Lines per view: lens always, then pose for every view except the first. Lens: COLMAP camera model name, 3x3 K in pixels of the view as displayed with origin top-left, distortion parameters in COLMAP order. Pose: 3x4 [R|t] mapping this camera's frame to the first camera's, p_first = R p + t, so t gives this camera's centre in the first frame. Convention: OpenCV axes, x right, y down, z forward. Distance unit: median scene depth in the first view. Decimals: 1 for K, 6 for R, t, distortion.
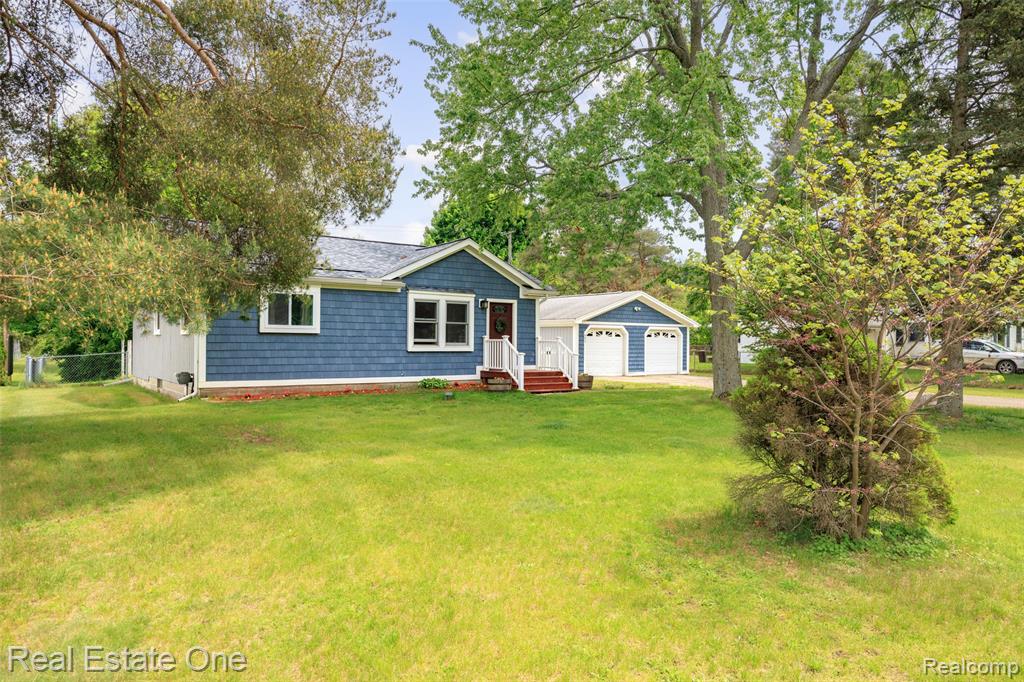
lens RADIAL K [[677.5, 0, 512.7], [0, 677.5, 340.9], [0, 0, 1]] dist [-0.002165, 0.000316]
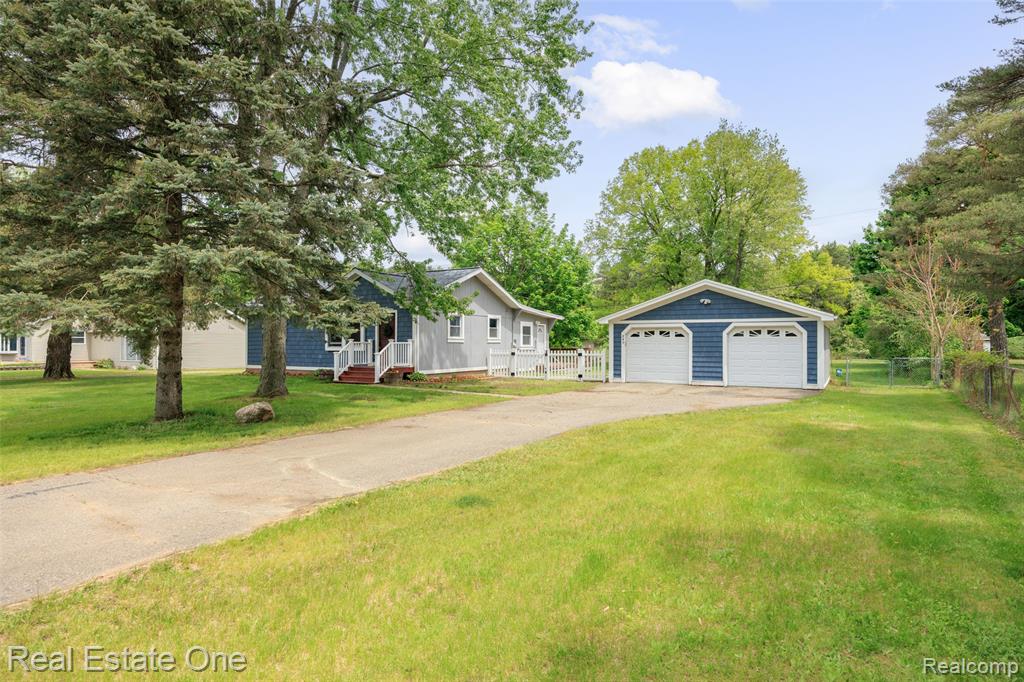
lens RADIAL K [[595.0, 0, 511.4], [0, 595.0, 336.3], [0, 0, 1]] dist [-0.005482, 0.000179]
pose [[0.397469, -0.015130, -0.917491, 1.180361], [0.003978, 0.999883, -0.014765, 0.004862], [0.917607, 0.002219, 0.397483, 0.824045]]
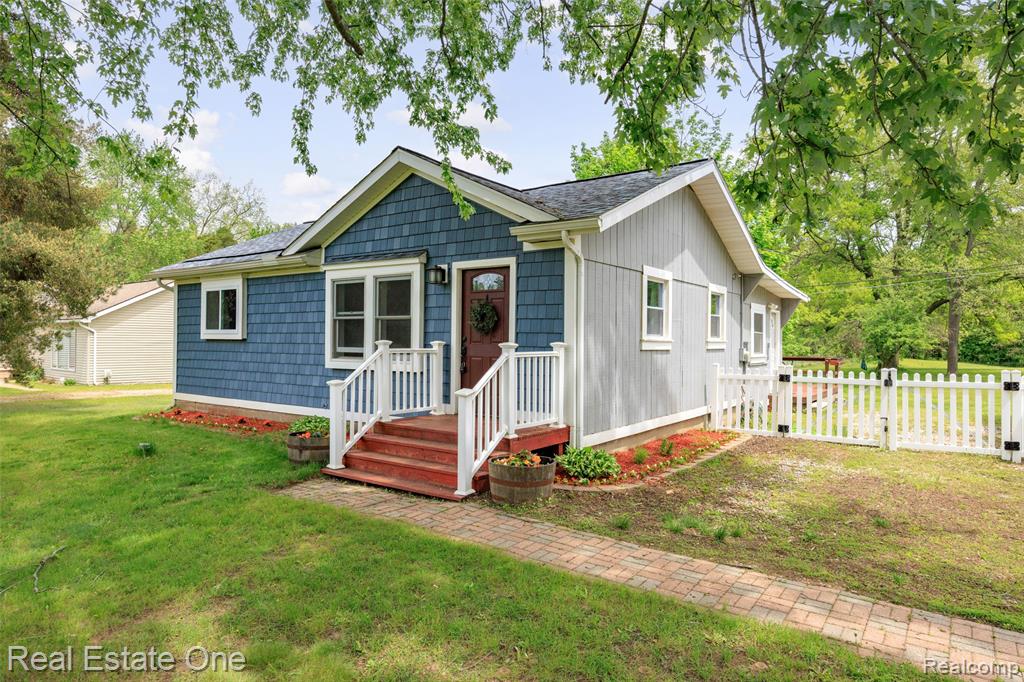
lens RADIAL K [[635.7, 0, 512.7], [0, 635.7, 346.4], [0, 0, 1]] dist [-0.005563, 0.002768]
pose [[0.305678, 0.002223, -0.952132, 0.420877], [-0.002818, 0.999995, 0.001430, -0.004745], [0.952131, 0.002246, 0.305682, 0.950915]]
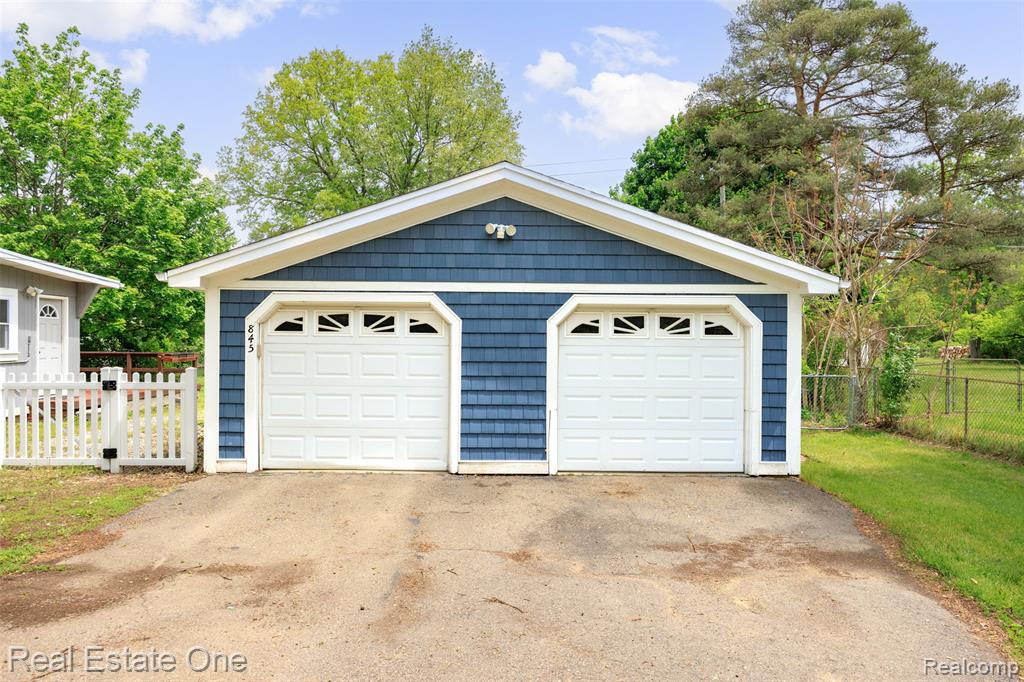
lens RADIAL K [[670.0, 0, 520.4], [0, 670.0, 335.3], [0, 0, 1]] dist [-0.006536, -0.001336]
pose [[0.804326, -0.004235, -0.594173, 0.564351], [0.000256, 0.999977, -0.006780, -0.005220], [0.594188, 0.005301, 0.804309, 1.264892]]
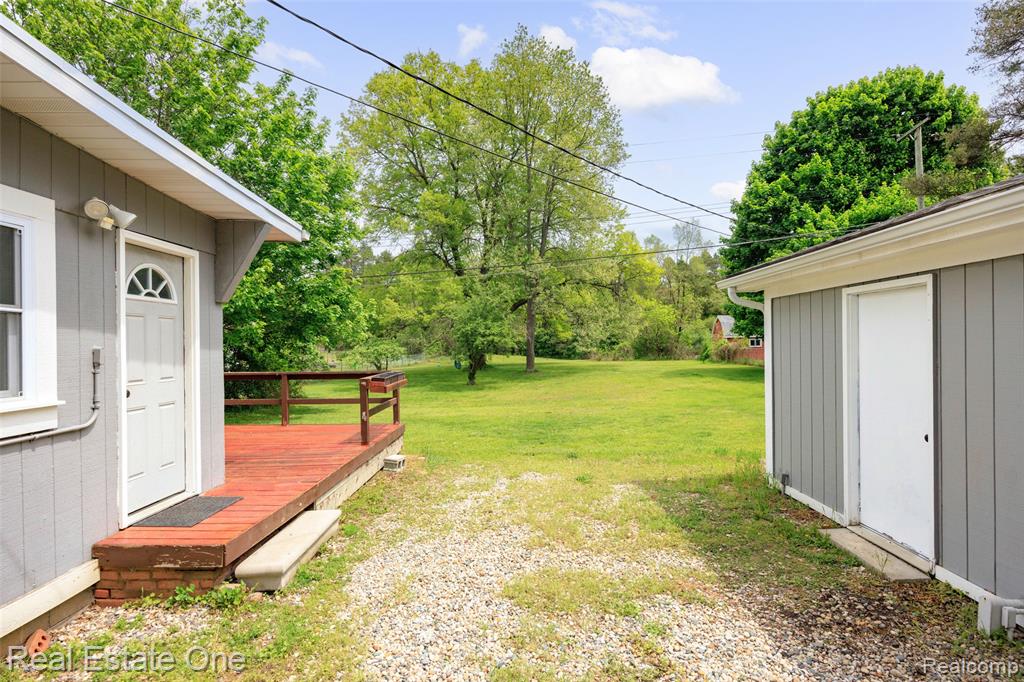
lens RADIAL K [[545.6, 0, 513.5], [0, 545.6, 339.4], [0, 0, 1]] dist [-0.007170, 0.000269]
pose [[0.789835, -0.016846, -0.613088, -0.033720], [0.015127, 0.999854, -0.007985, -0.008919], [0.613133, -0.002968, 0.789974, 1.461207]]
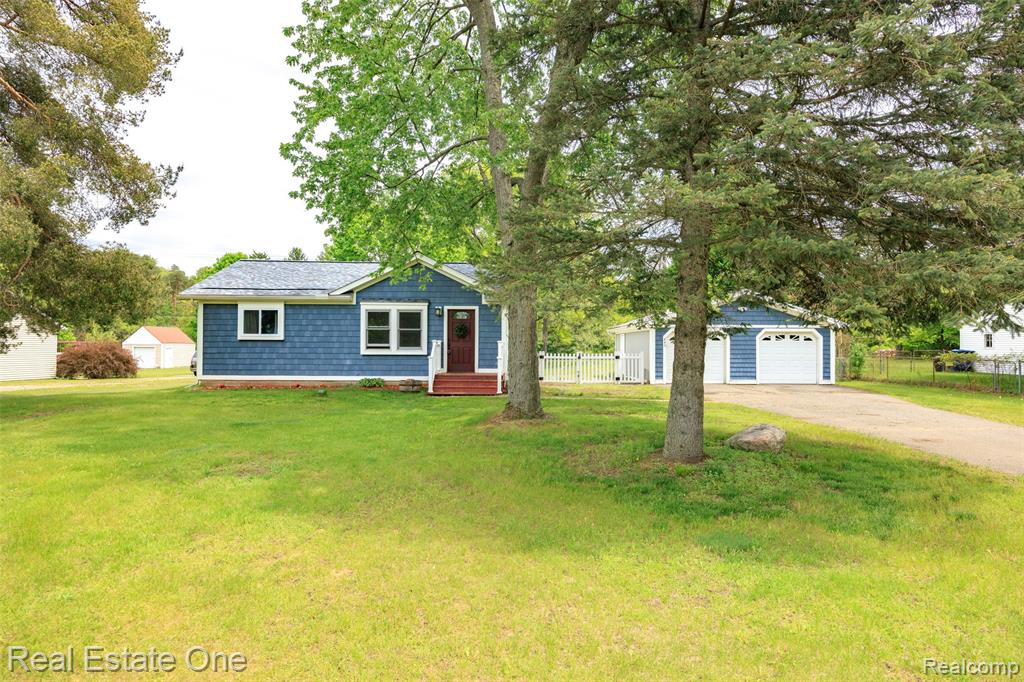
lens RADIAL K [[568.7, 0, 514.3], [0, 568.7, 340.0], [0, 0, 1]] dist [-0.001207, 0.000065]
pose [[0.803195, -0.011114, -0.595613, 0.623180], [0.003383, 0.999895, -0.014097, 0.004748], [0.595707, 0.009308, 0.803148, 0.355155]]
